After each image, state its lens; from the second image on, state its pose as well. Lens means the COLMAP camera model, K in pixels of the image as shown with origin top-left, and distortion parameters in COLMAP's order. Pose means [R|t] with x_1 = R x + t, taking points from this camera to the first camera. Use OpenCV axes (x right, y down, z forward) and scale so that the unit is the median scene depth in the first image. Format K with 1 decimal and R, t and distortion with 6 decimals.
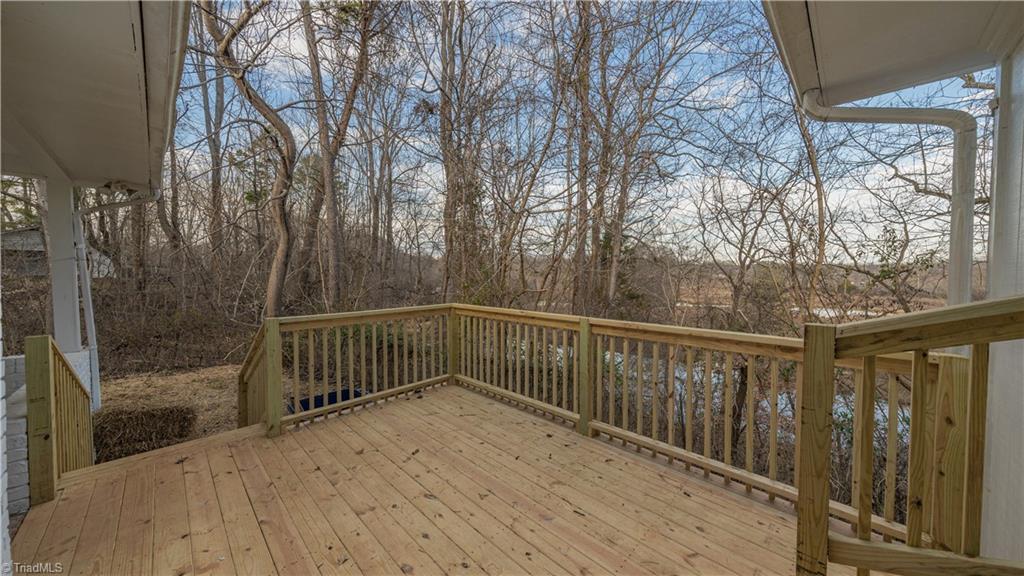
lens RADIAL K [[345.5, 0, 508.2], [0, 345.5, 284.9], [0, 0, 1]] dist [0.011088, 0.000130]
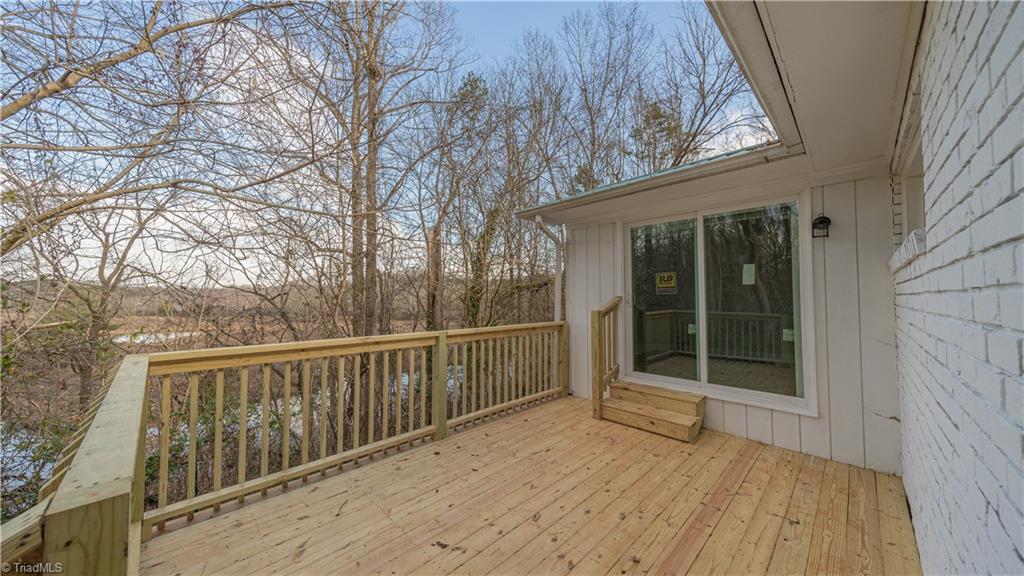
lens RADIAL K [[345.5, 0, 502.0], [0, 345.5, 288.9], [0, 0, 1]] dist [0.011088, 0.000130]
pose [[0.015503, 0.022058, 0.999636, -0.838174], [0.030493, 0.999281, -0.022523, -0.017373], [-0.999415, 0.030831, 0.014819, 0.720743]]
